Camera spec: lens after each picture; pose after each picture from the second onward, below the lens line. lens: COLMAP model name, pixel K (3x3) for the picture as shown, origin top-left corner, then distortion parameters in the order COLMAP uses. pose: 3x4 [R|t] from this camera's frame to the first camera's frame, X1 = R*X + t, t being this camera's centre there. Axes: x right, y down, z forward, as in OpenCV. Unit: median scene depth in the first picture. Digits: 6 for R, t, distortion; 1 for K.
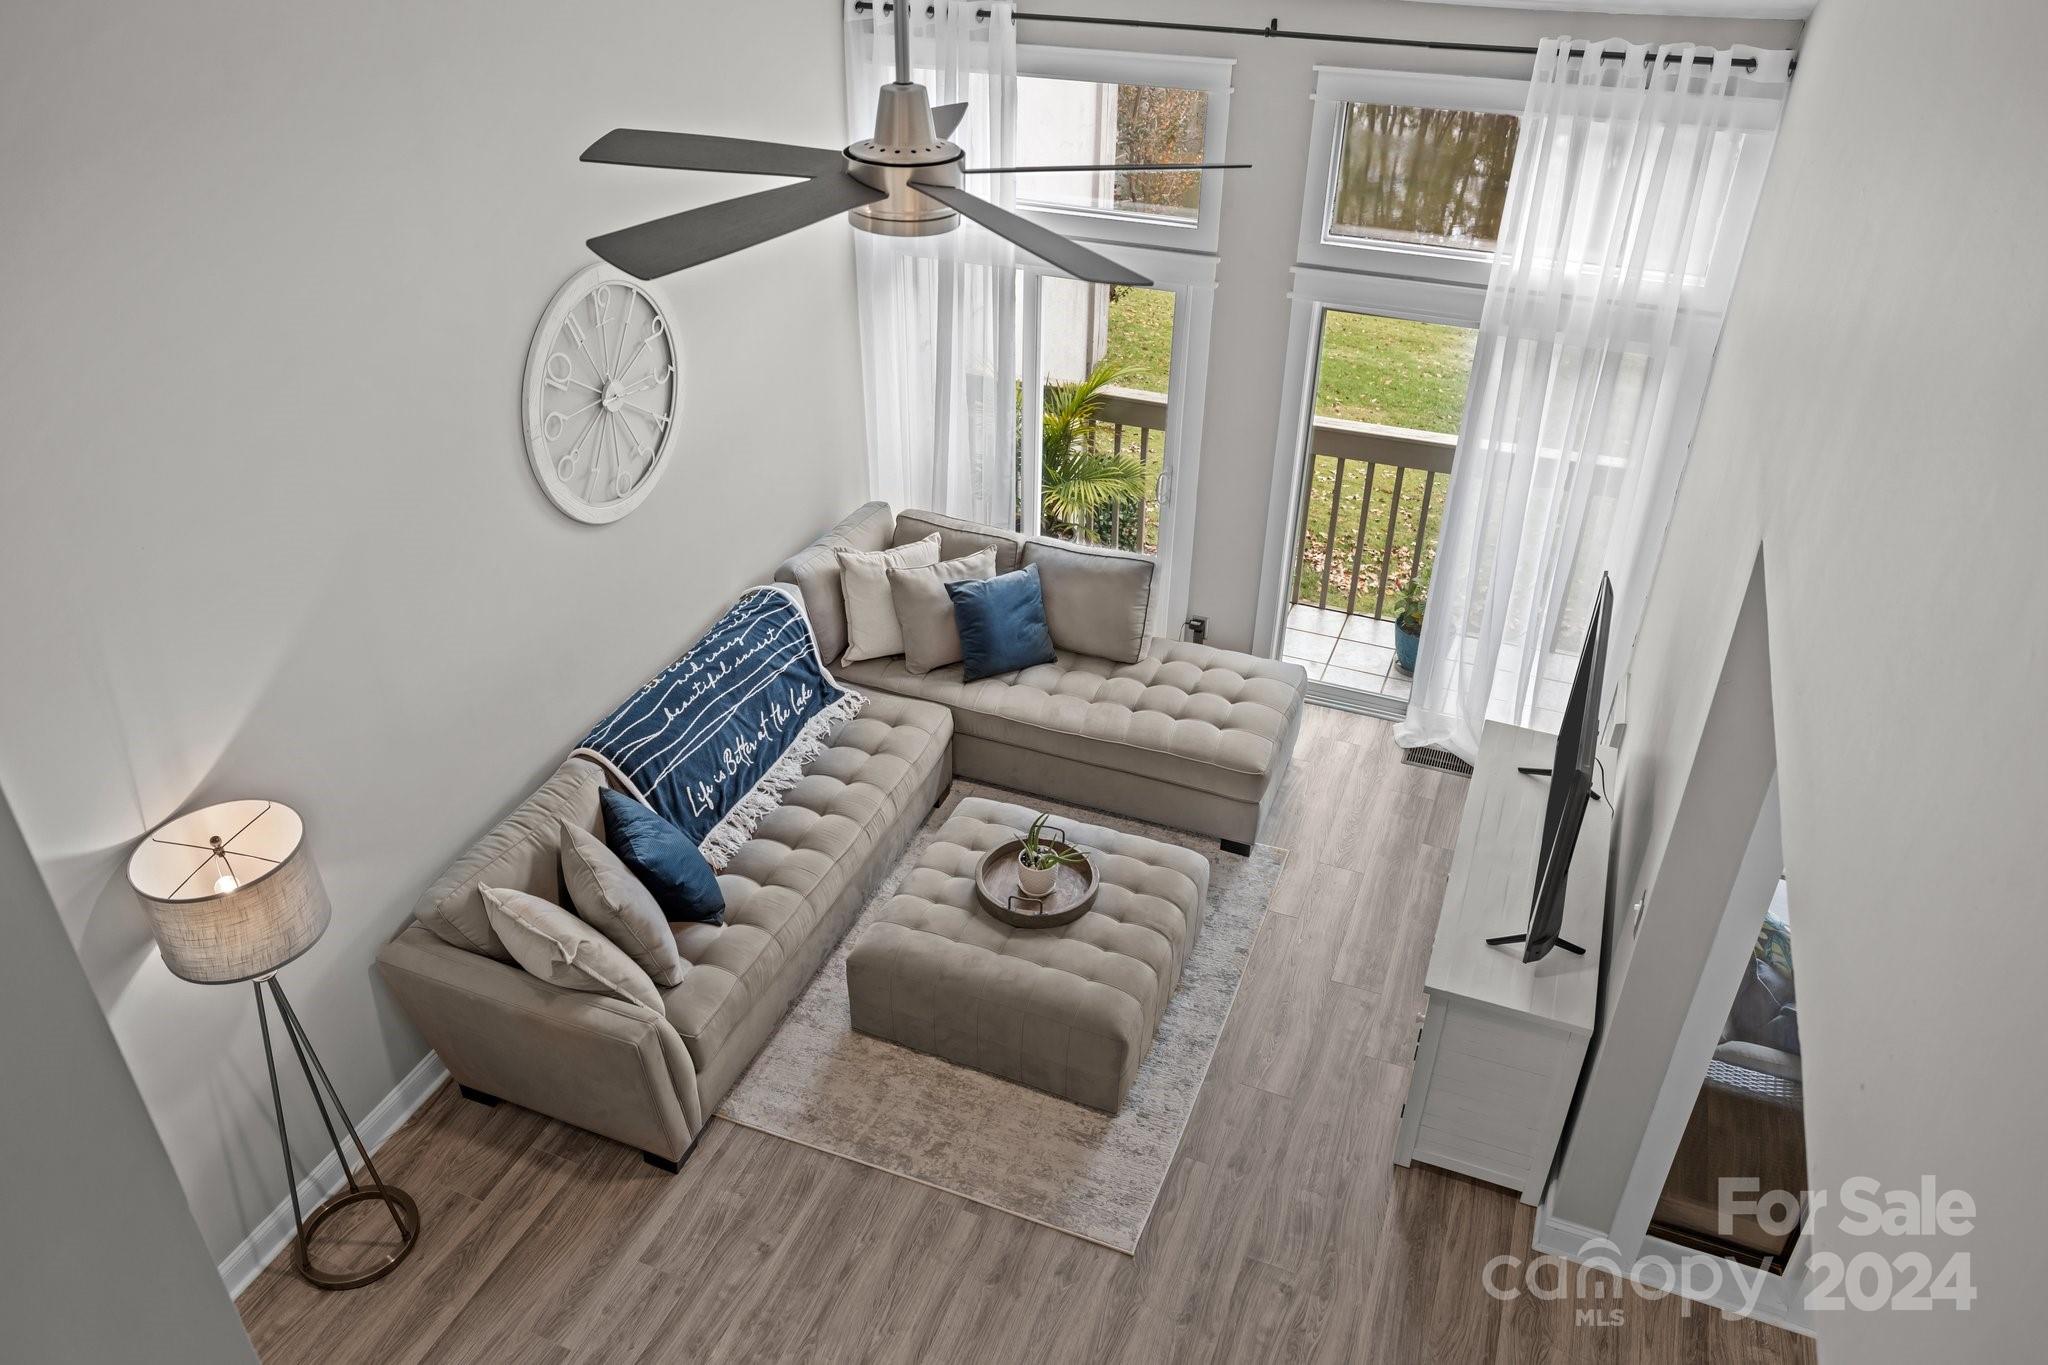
lens RADIAL K [[1443.5, 0, 1039.0], [0, 1443.5, 674.4], [0, 0, 1]] dist [-0.004824, 0.000326]
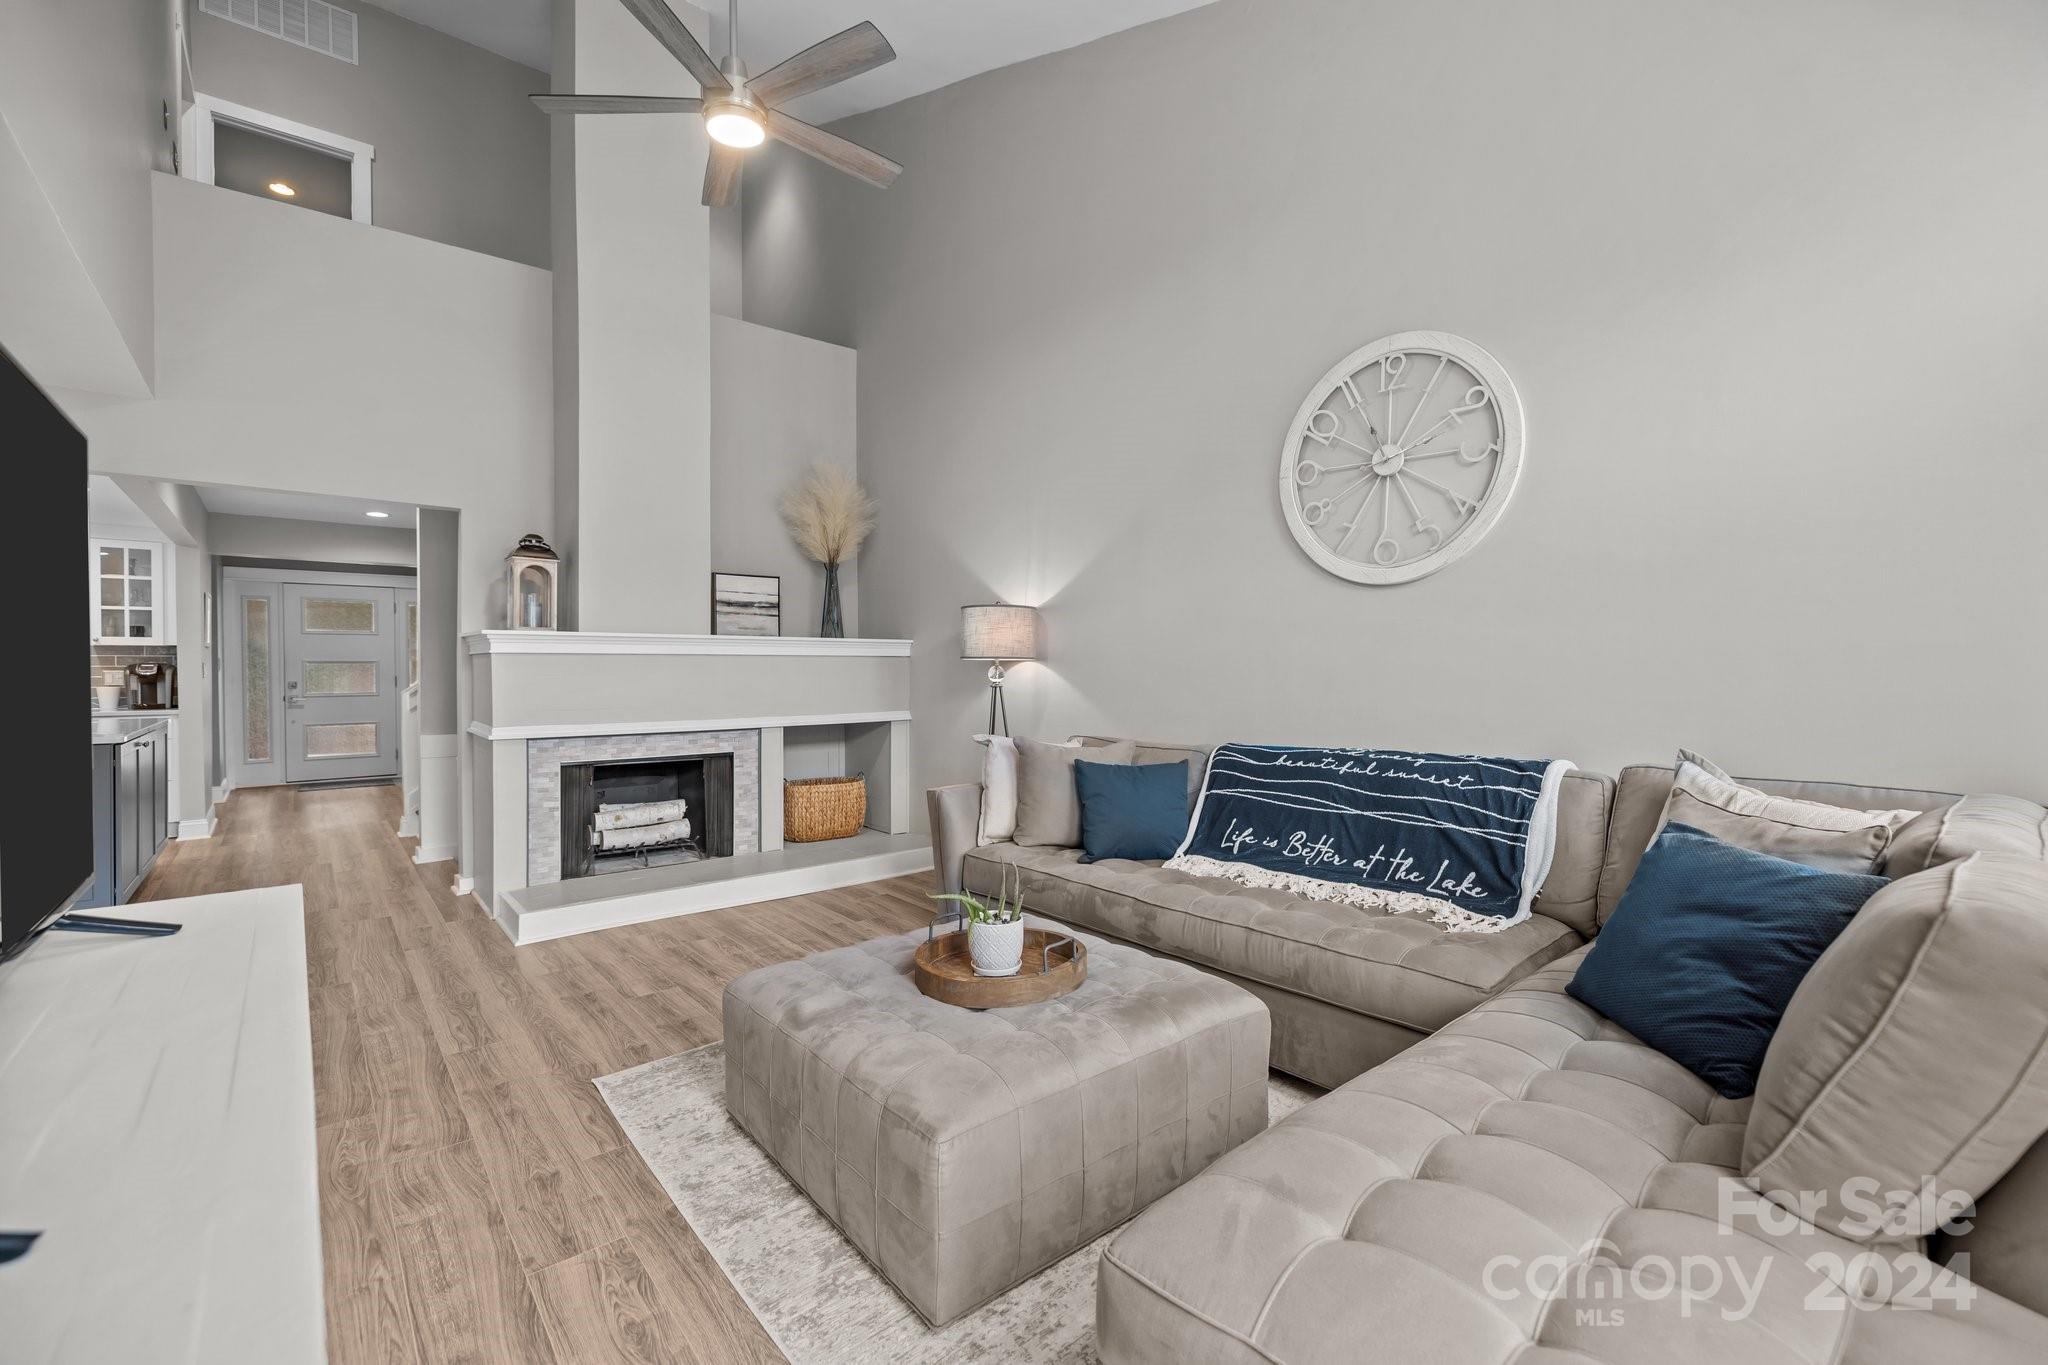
lens RADIAL K [[869.1, 0, 1012.9], [0, 869.1, 673.1], [0, 0, 1]] dist [0.001310, -0.000425]
pose [[-0.488862, -0.014440, -0.872241, 0.393285], [-0.468776, 0.847583, 0.248702, -0.093554], [0.735706, 0.530466, -0.421120, 1.172975]]
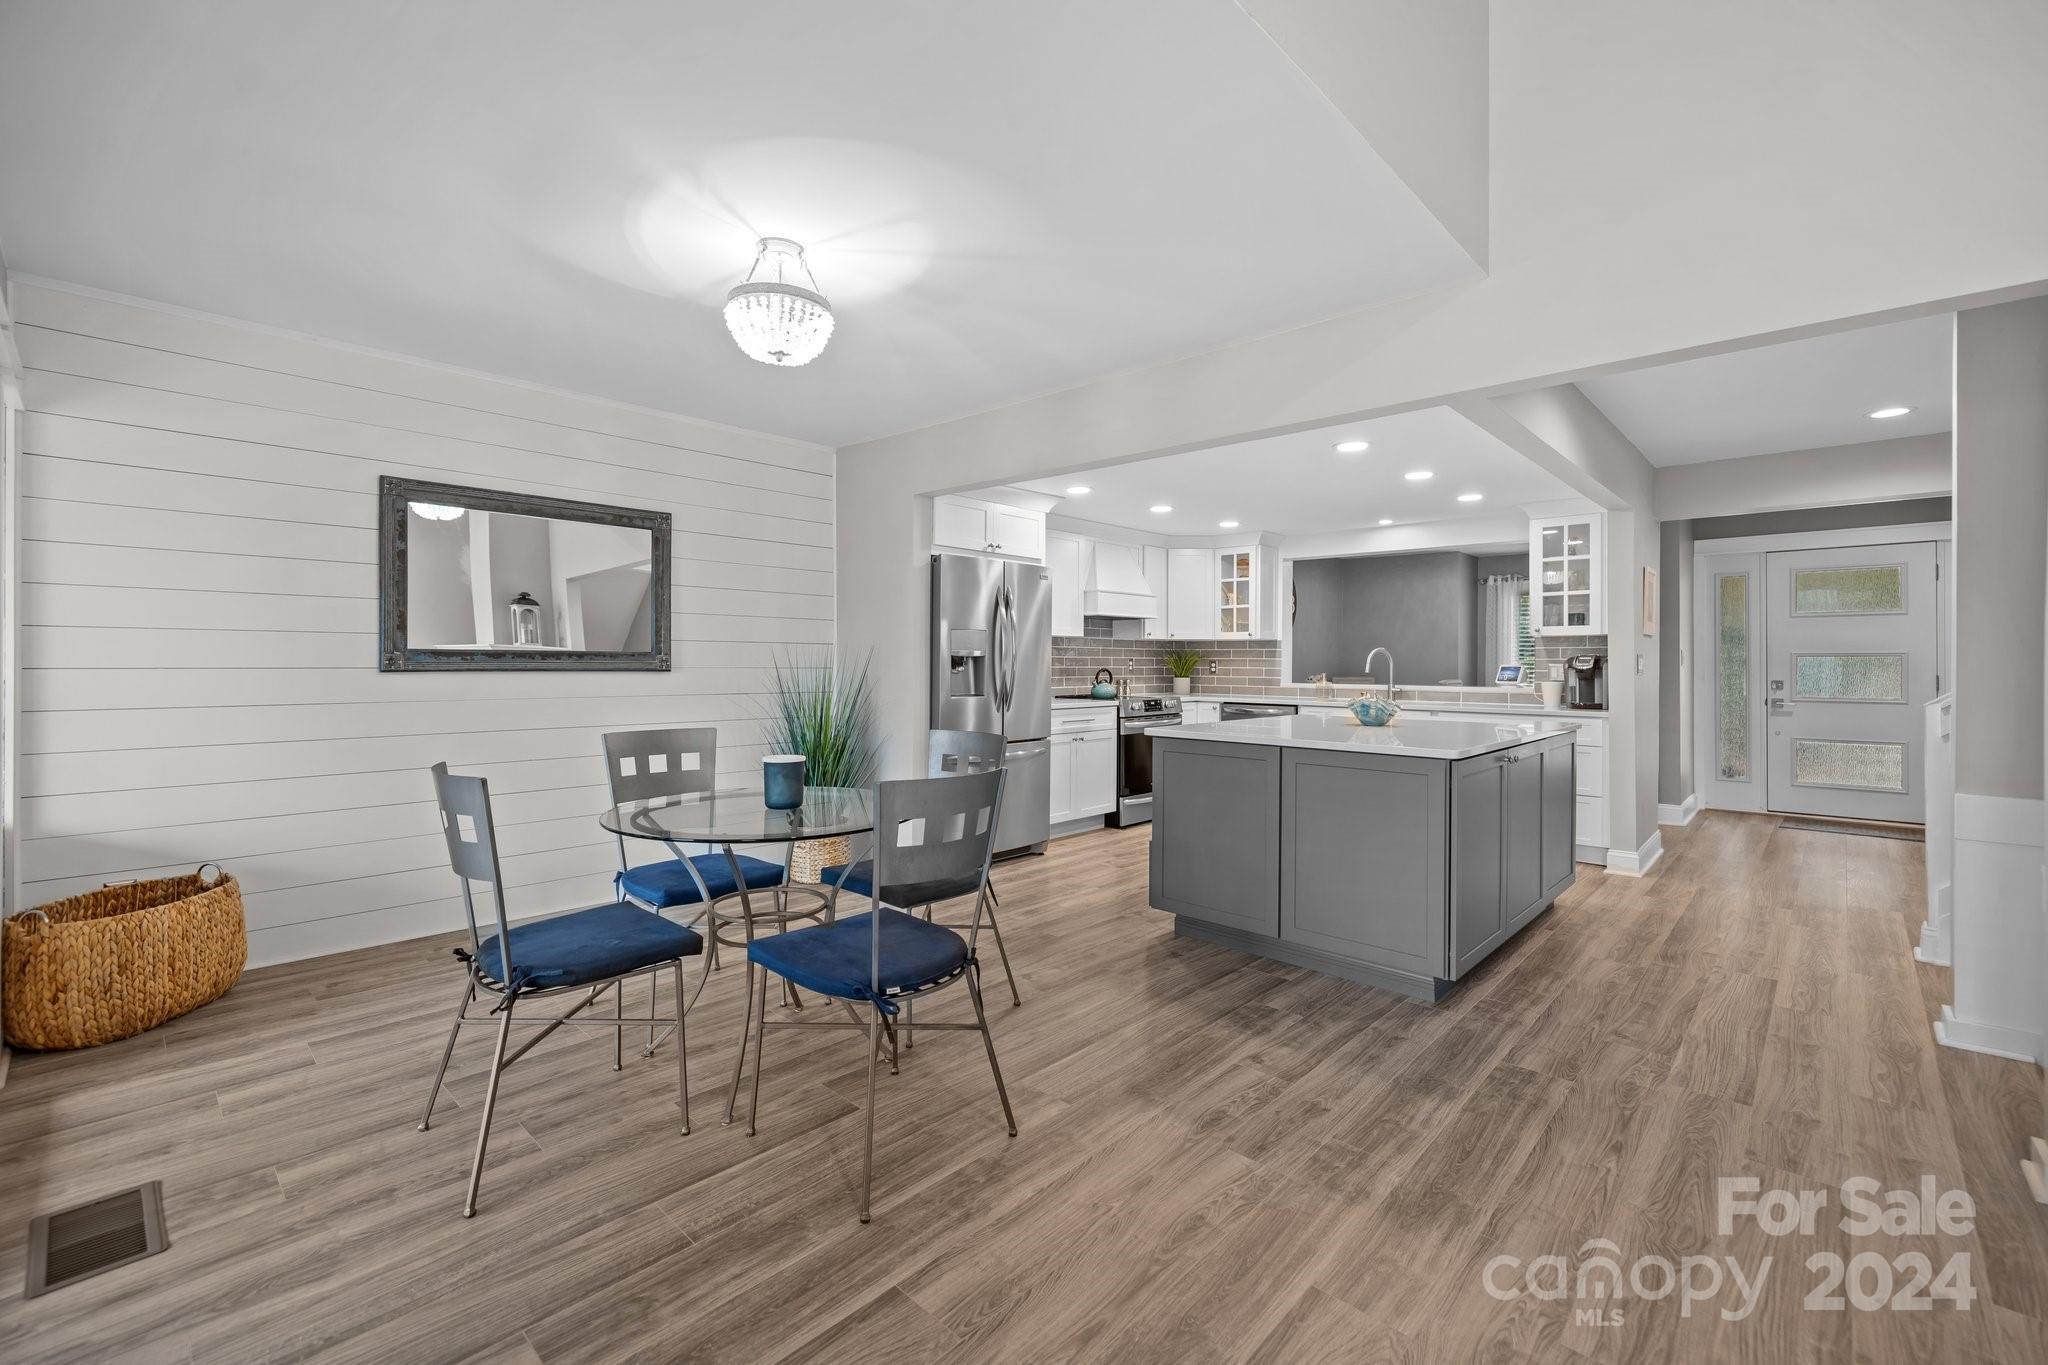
lens RADIAL K [[869.1, 0, 1016.7], [0, 869.1, 664.2], [0, 0, 1]] dist [0.001310, -0.000425]
pose [[-0.924951, -0.026111, 0.379189, 0.149686], [0.180356, 0.848018, 0.498334, 0.137811], [-0.334571, 0.529323, -0.779666, 0.797543]]
